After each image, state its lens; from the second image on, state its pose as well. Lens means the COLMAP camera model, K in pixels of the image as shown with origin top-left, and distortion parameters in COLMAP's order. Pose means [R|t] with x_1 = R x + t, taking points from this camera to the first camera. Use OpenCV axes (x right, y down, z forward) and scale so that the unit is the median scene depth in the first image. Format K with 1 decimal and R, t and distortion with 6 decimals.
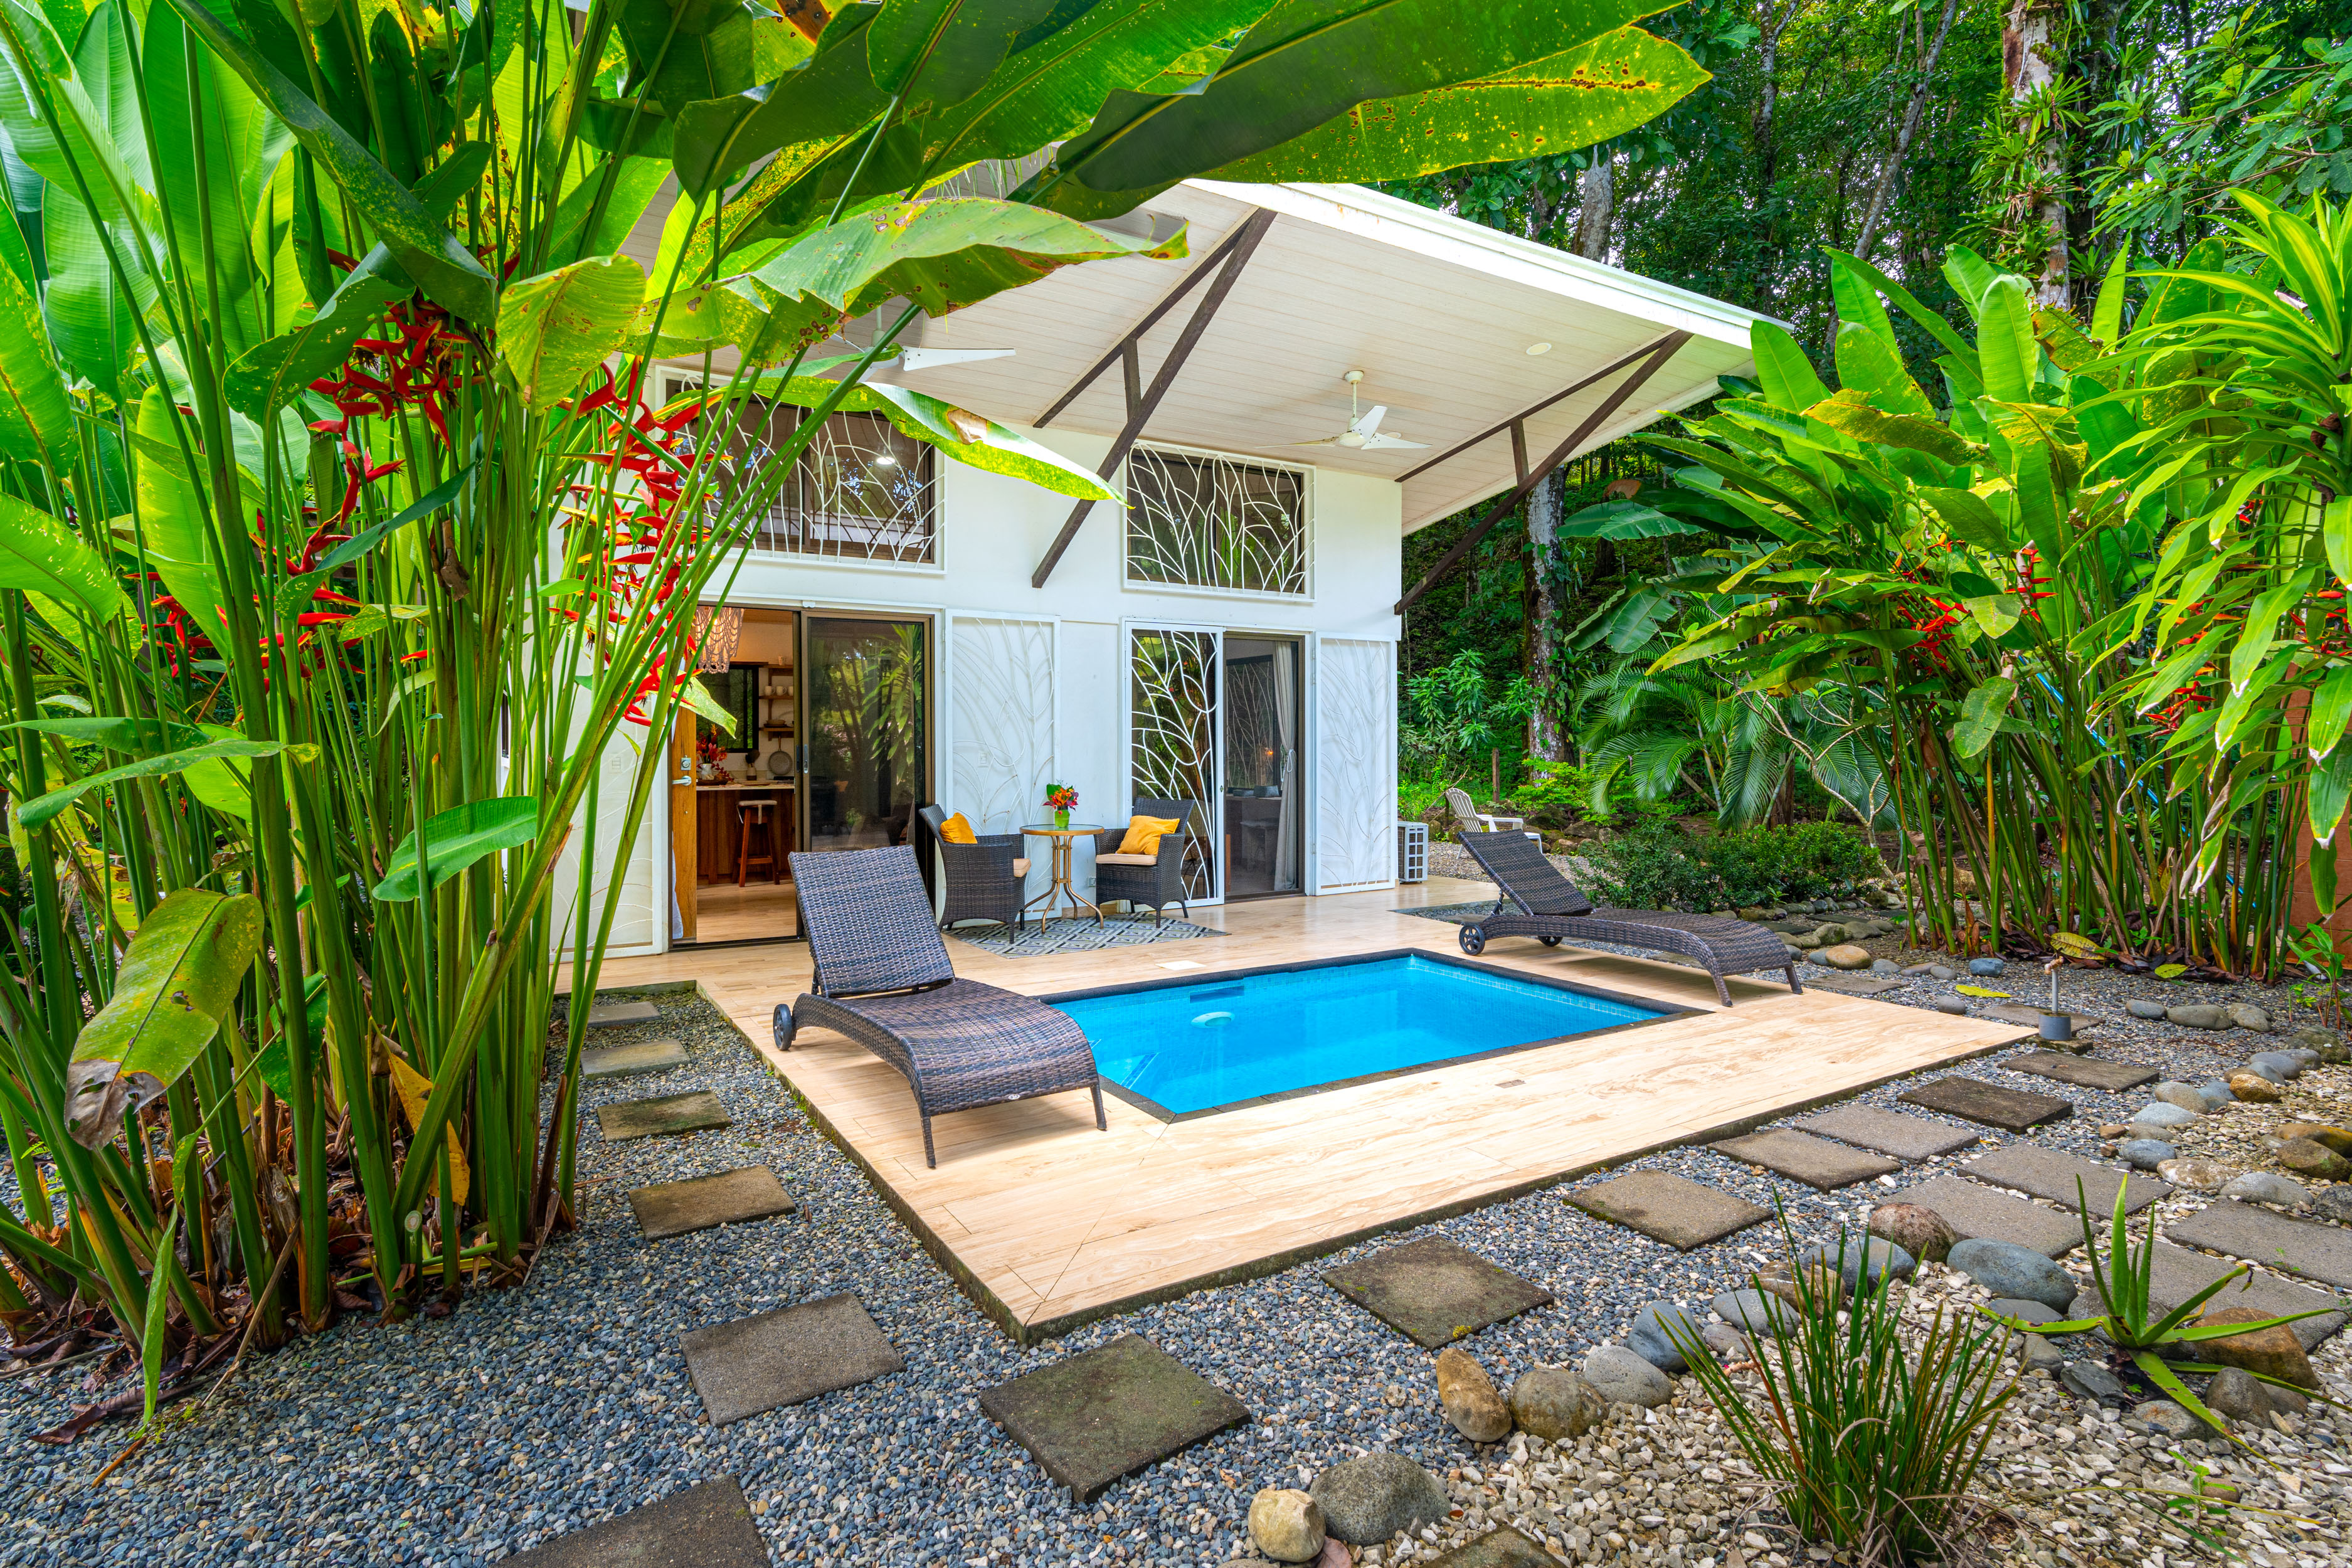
lens RADIAL K [[1122.2, 0, 1159.7], [0, 1122.2, 778.1], [0, 0, 1]] dist [-0.010337, 0.005949]
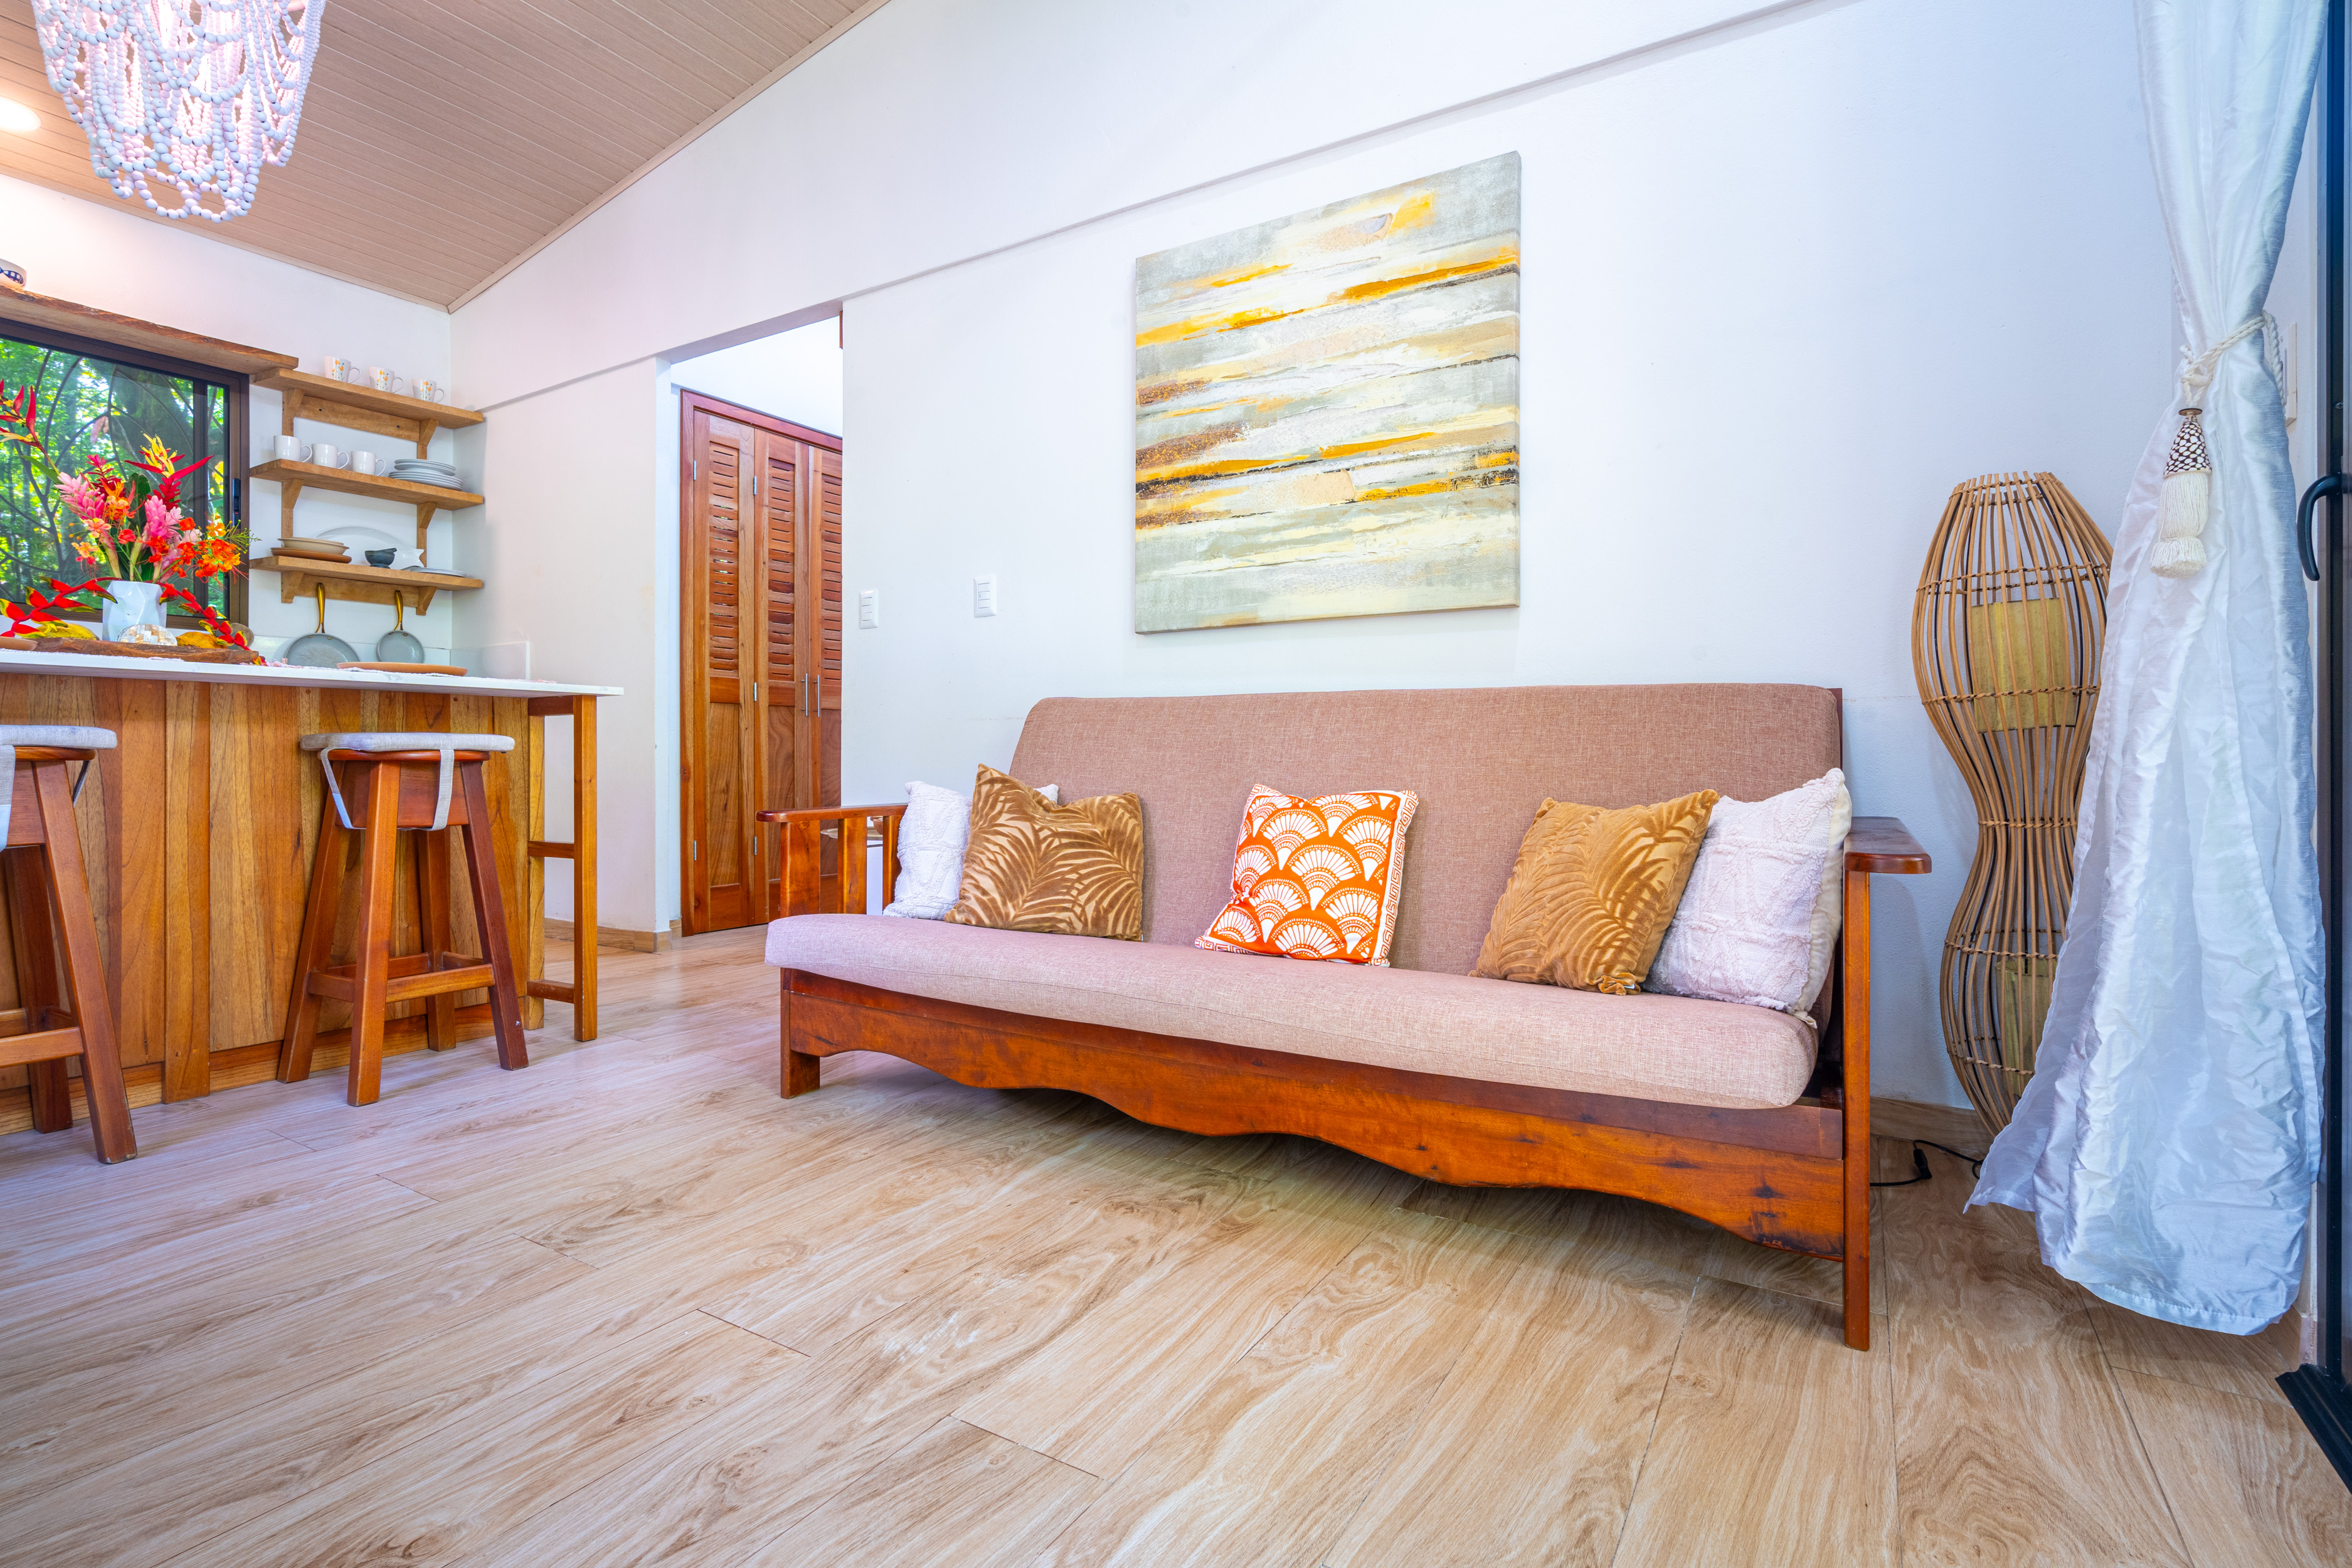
lens RADIAL K [[1117.9, 0, 1168.5], [0, 1117.9, 752.9], [0, 0, 1]] dist [-0.011683, 0.004866]
pose [[0.889967, 0.002159, 0.456019, -0.264858], [0.013828, 0.999401, -0.031718, 0.027656], [-0.455814, 0.034533, 0.889405, 0.579244]]
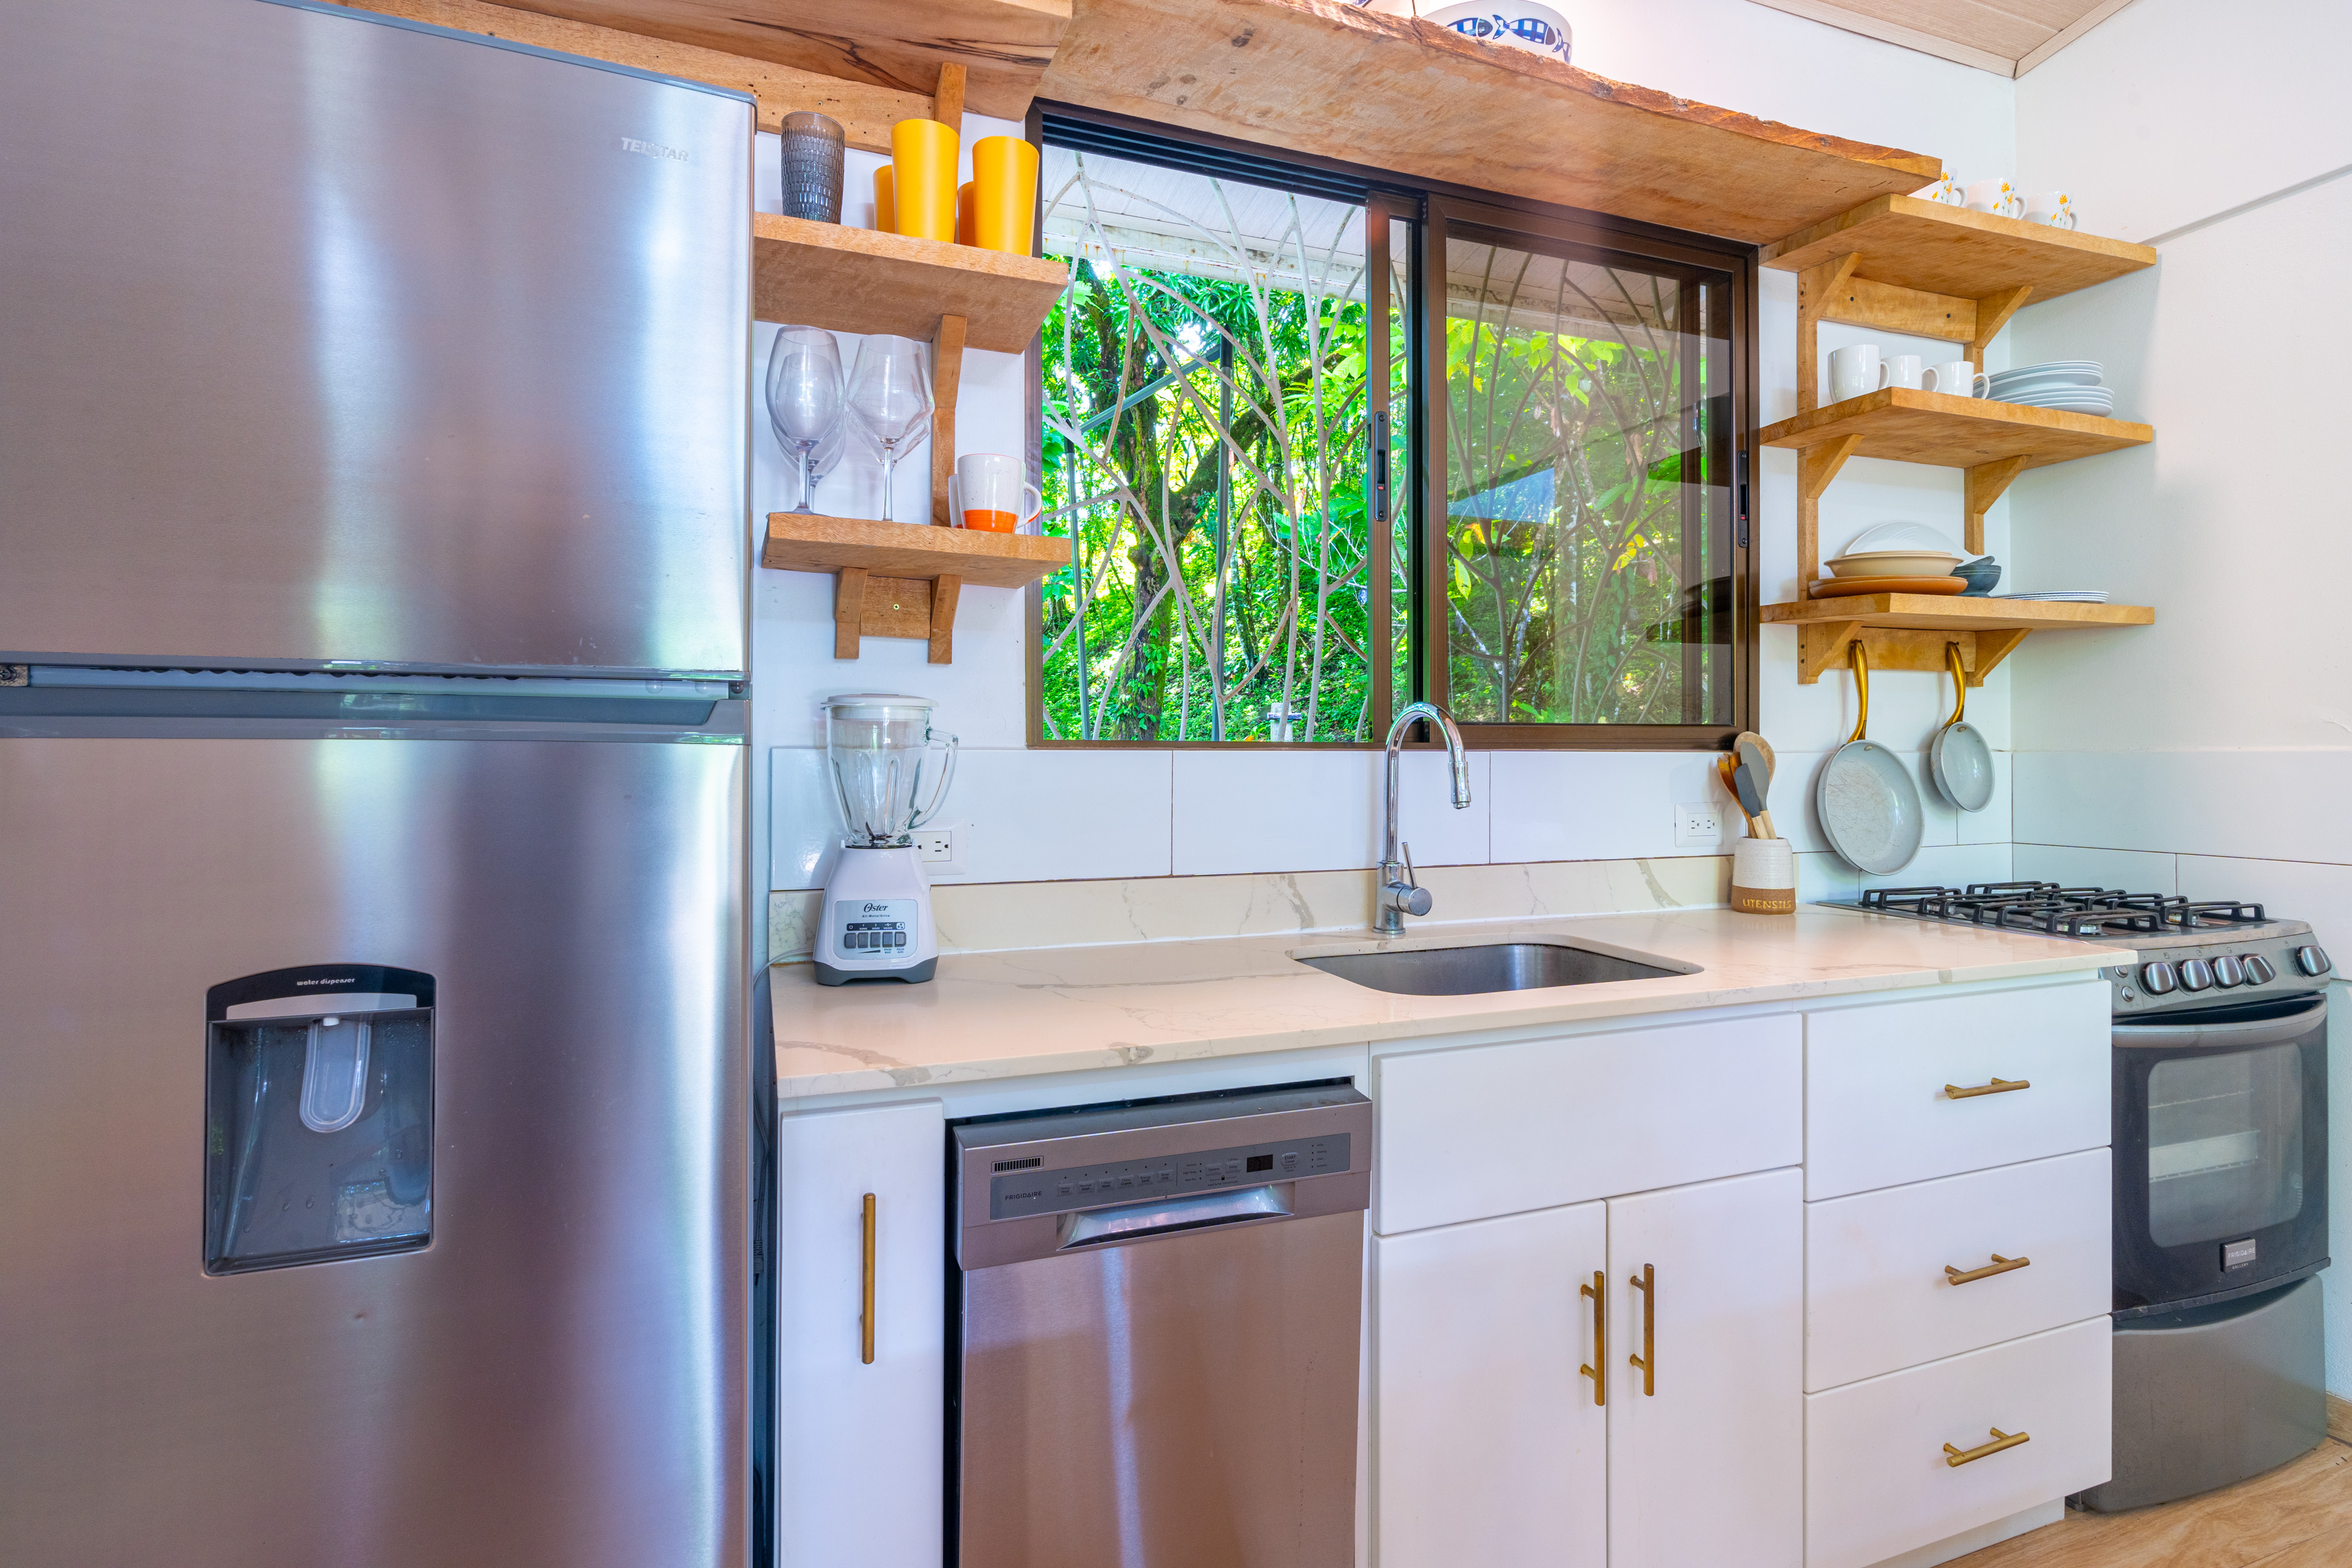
lens RADIAL K [[1132.7, 0, 1177.3], [0, 1132.7, 741.5], [0, 0, 1]] dist [-0.000318, 0.000281]
pose [[0.983271, -0.001559, -0.182143, -0.416445], [-0.005324, 0.999290, -0.037297, -0.017164], [0.182072, 0.037643, 0.982564, 0.814528]]
